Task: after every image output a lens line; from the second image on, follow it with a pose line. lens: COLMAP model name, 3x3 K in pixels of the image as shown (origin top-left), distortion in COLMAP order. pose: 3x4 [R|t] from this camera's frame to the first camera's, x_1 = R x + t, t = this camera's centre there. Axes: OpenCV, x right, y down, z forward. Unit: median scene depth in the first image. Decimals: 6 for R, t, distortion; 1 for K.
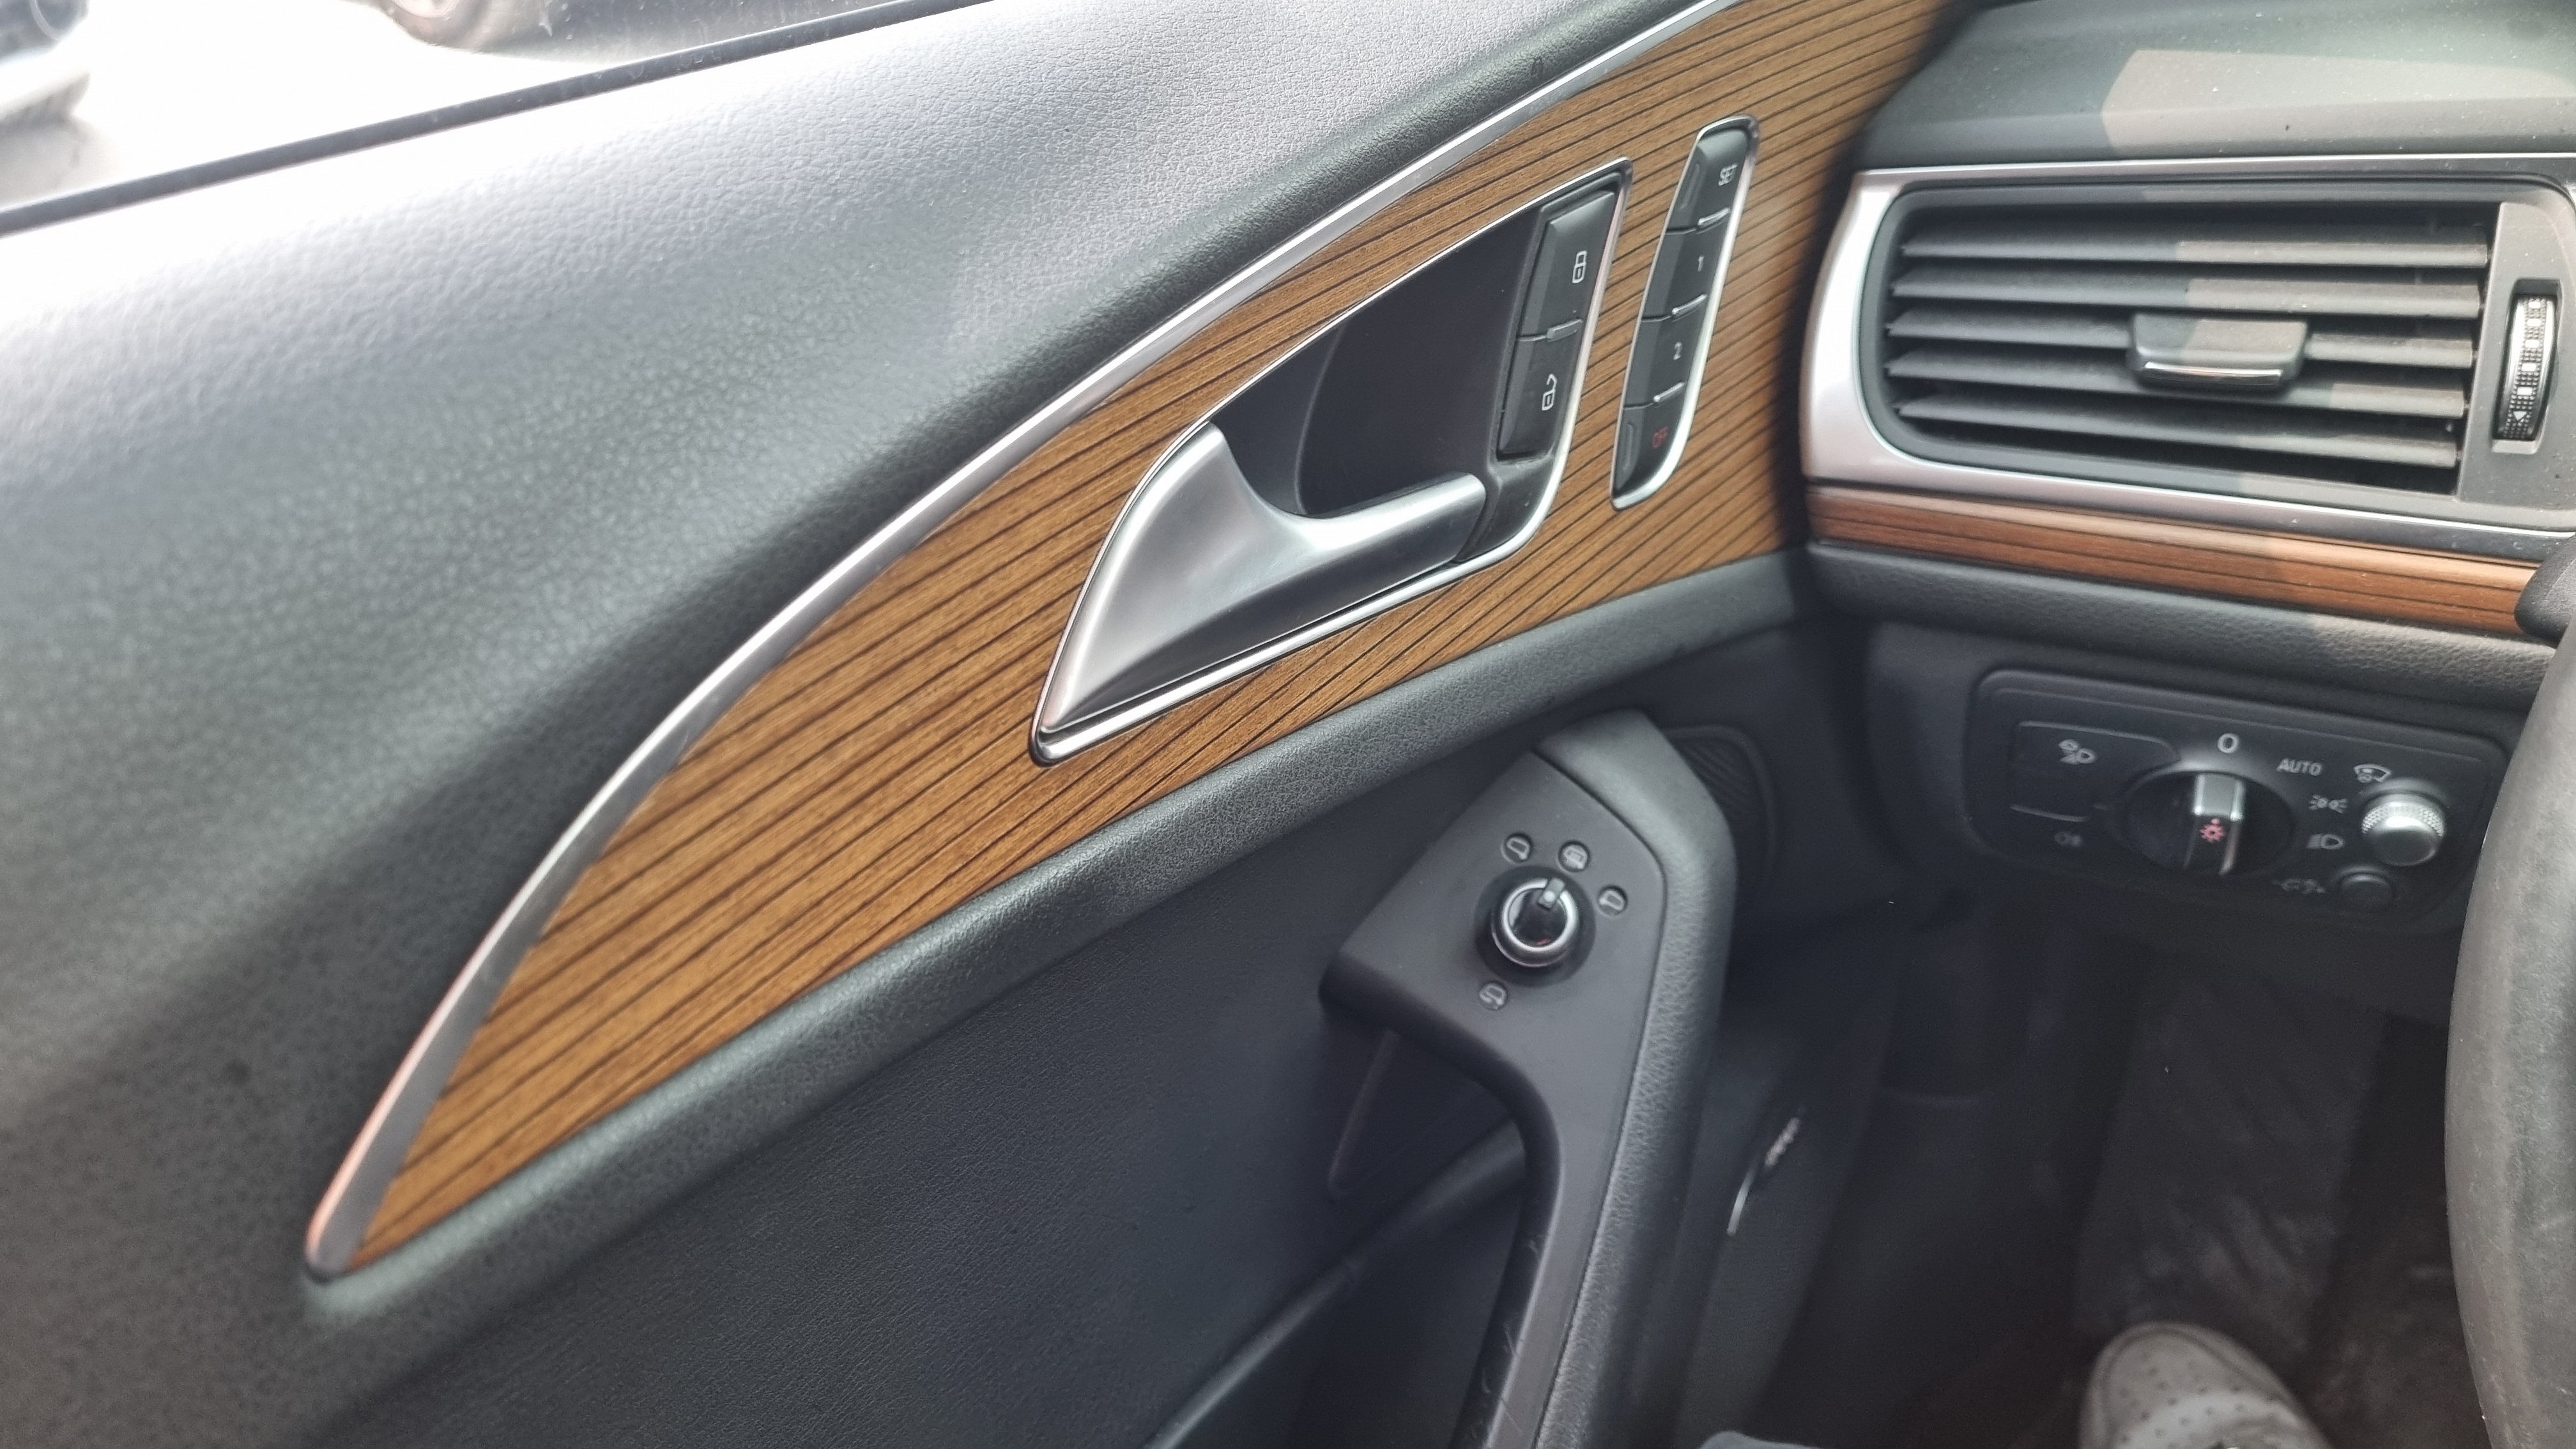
lens RADIAL K [[1939.2, 0, 1343.8], [0, 1939.2, 724.4], [0, 0, 1]] dist [0.061118, -0.044699]
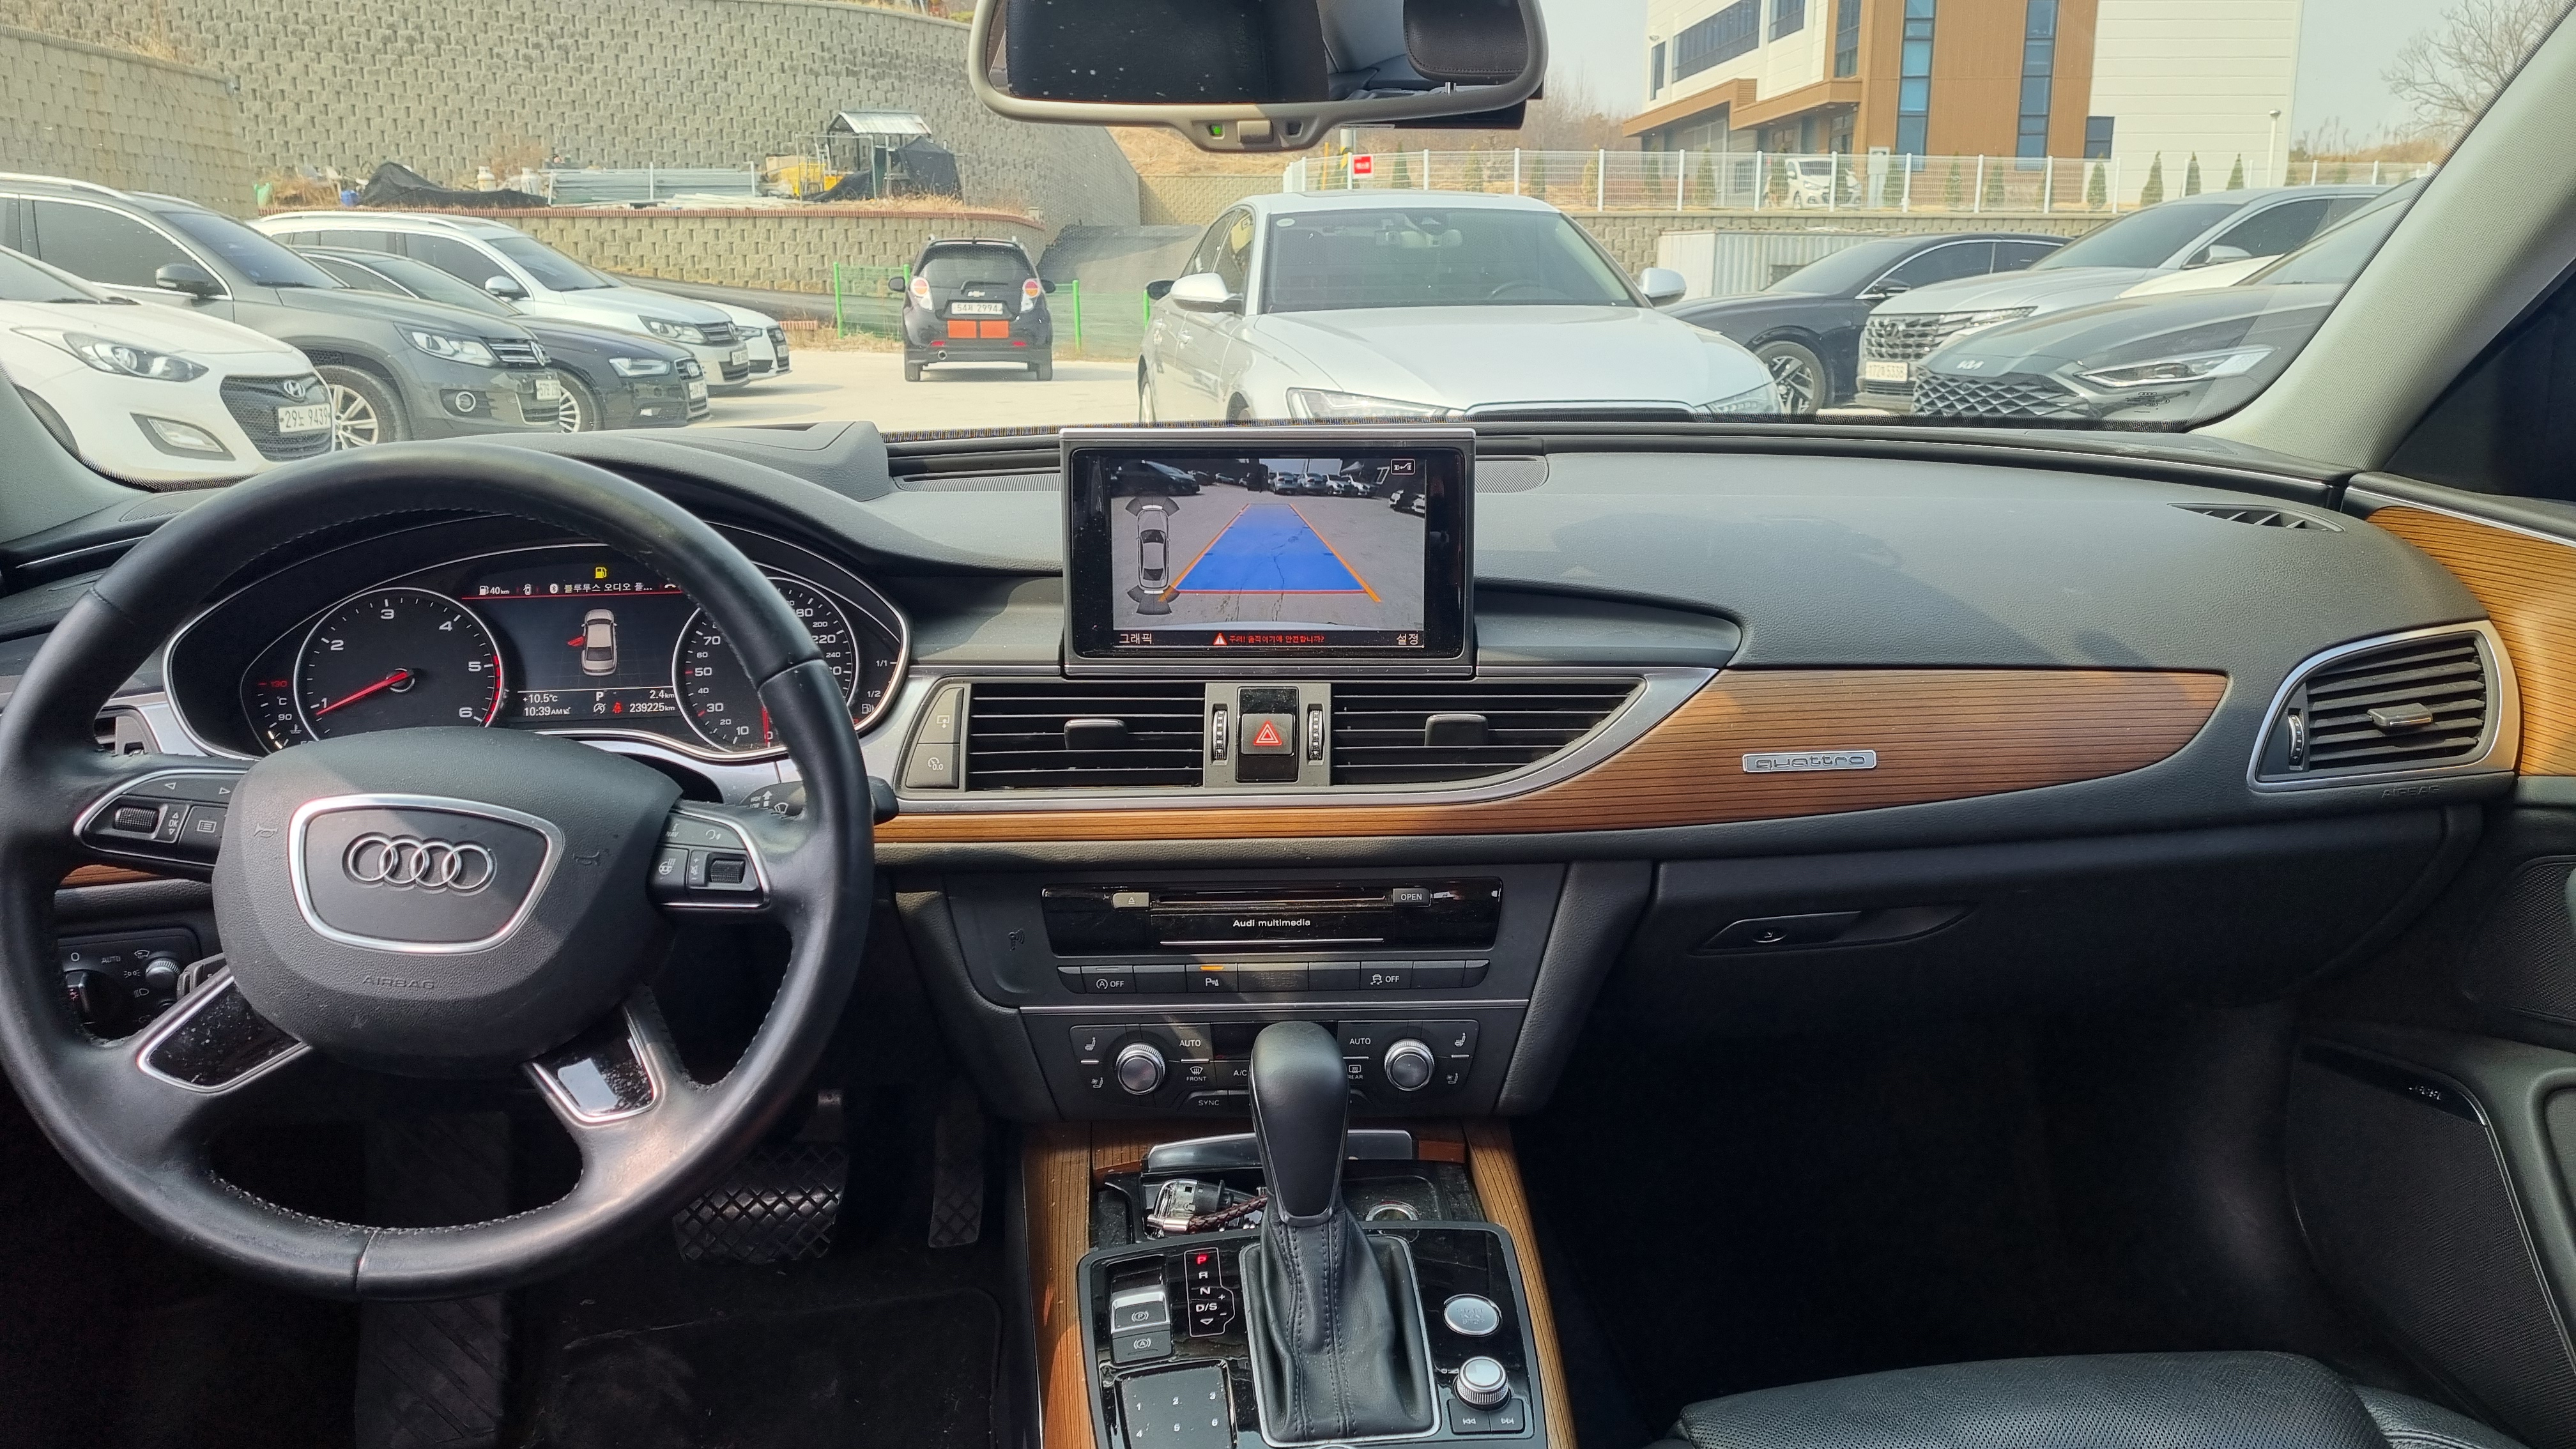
lens RADIAL K [[1939.2, 0, 1335.4], [0, 1939.2, 702.0], [0, 0, 1]] dist [0.061118, -0.044699]
pose [[0.794863, -0.123469, 0.594095, 0.310863], [0.309615, 0.924560, -0.222098, 0.738327], [-0.521854, 0.360478, 0.773126, -1.723301]]
